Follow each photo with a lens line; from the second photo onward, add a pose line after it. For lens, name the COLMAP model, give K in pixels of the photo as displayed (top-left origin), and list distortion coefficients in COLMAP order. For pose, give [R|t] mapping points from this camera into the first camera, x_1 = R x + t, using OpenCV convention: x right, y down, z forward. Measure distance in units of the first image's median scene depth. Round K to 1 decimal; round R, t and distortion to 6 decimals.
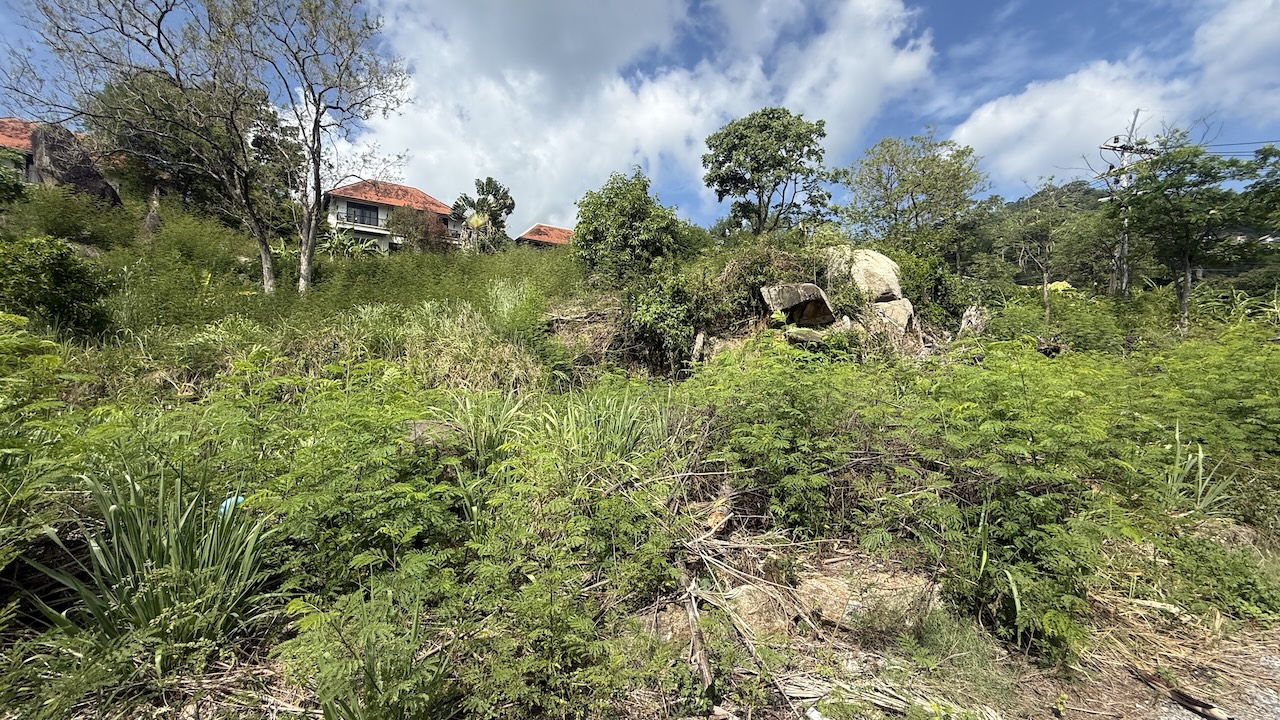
lens RADIAL K [[517.1, 0, 641.1], [0, 517.1, 355.2], [0, 0, 1]] dist [0.000881, 0.000595]
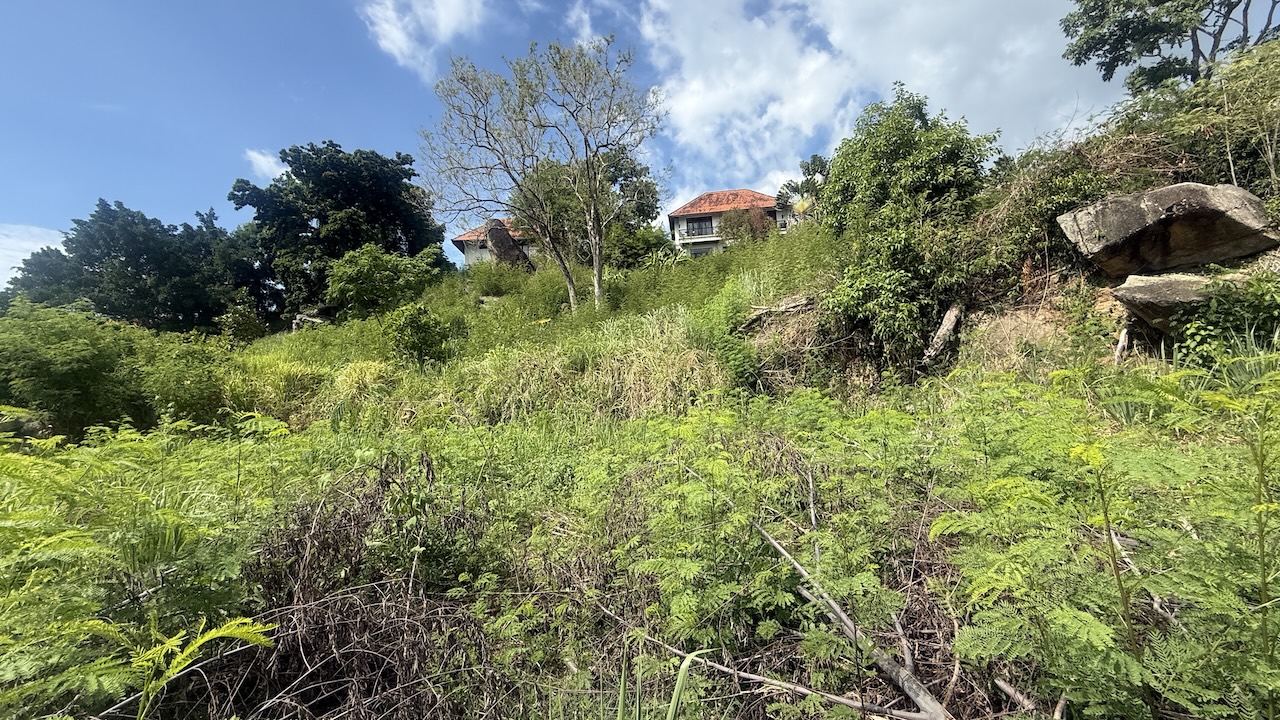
lens RADIAL K [[508.4, 0, 640.0], [0, 508.4, 360.0], [0, 0, 1]] dist [-0.000961, 0.000235]
pose [[0.737147, -0.057967, -0.673241, 0.205968], [0.084485, 0.996402, 0.006713, -0.012842], [0.670430, -0.061827, 0.739392, 0.218891]]
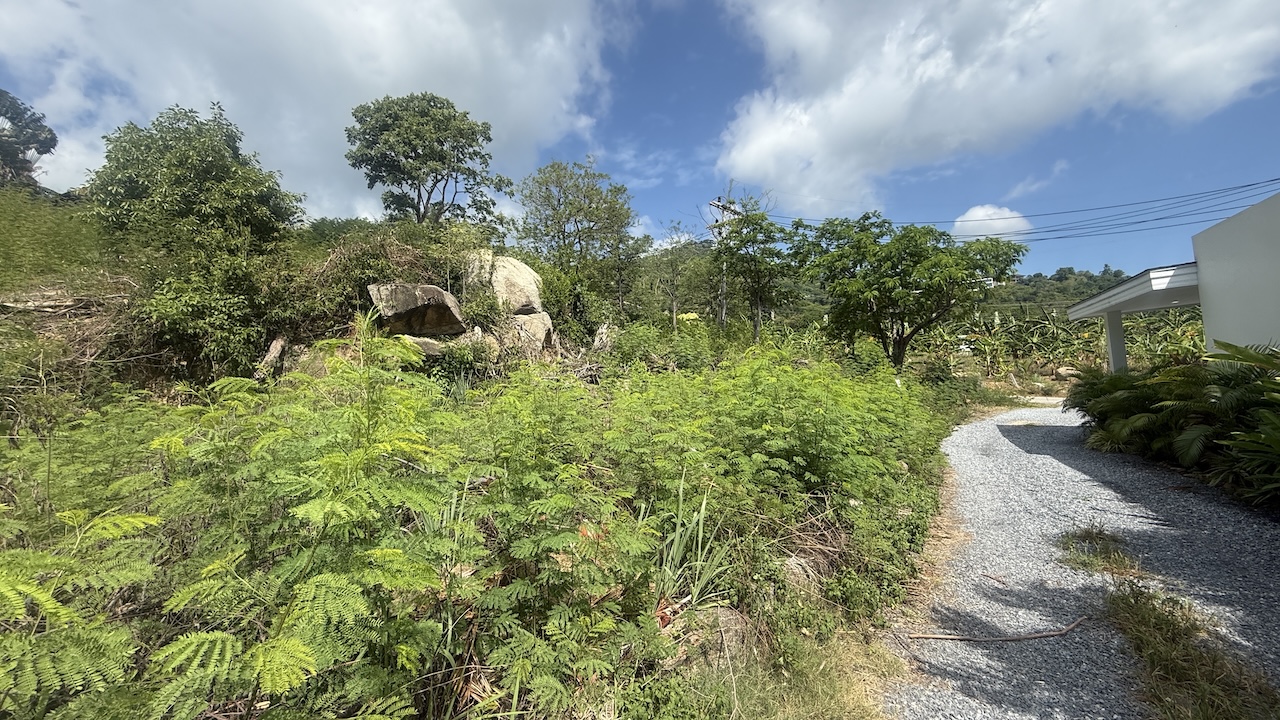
lens RADIAL K [[508.4, 0, 640.0], [0, 508.4, 360.0], [0, 0, 1]] dist [-0.000961, 0.000235]
pose [[0.842982, 0.021904, 0.537495, 0.131927], [-0.012575, 0.999700, -0.021018, -0.002940], [-0.537795, 0.010958, 0.843005, 0.092842]]
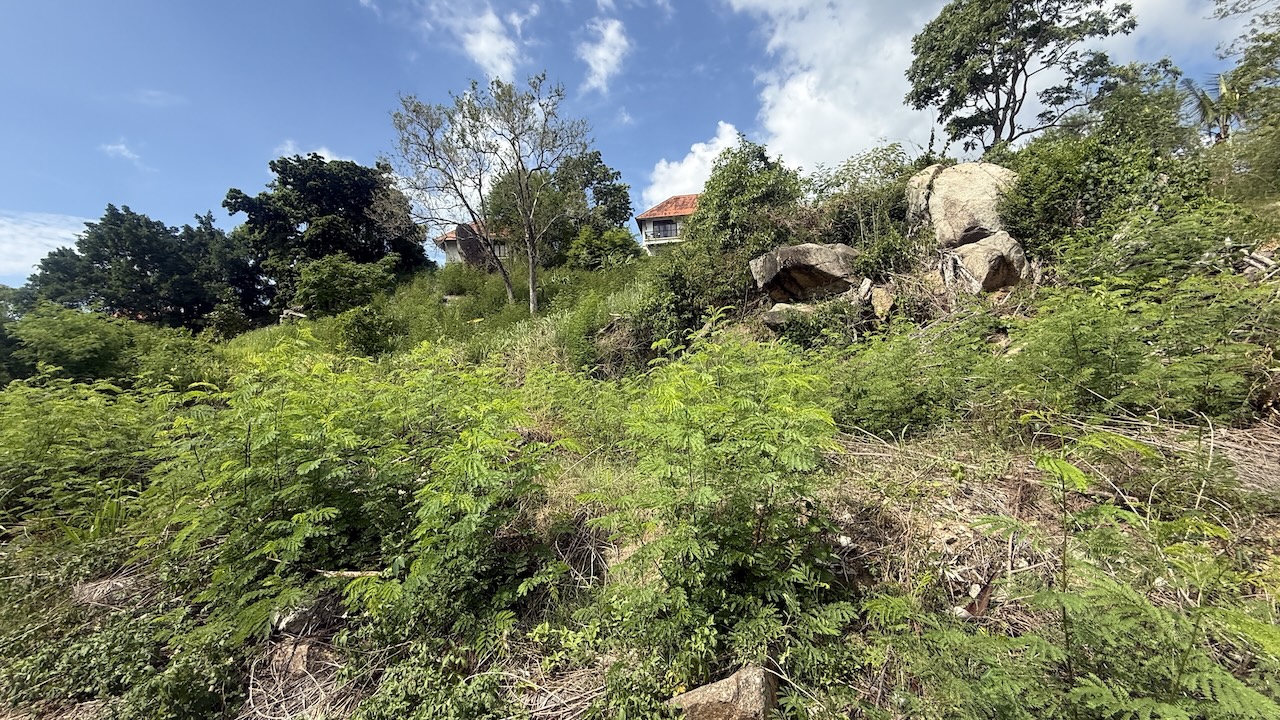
lens RADIAL K [[517.1, 0, 641.1], [0, 517.1, 355.2], [0, 0, 1]] dist [0.000881, 0.000595]
pose [[0.725627, -0.047417, -0.686452, 0.526720], [0.074148, 0.997202, 0.009496, -0.000695], [0.684081, -0.057790, 0.727113, 0.217532]]
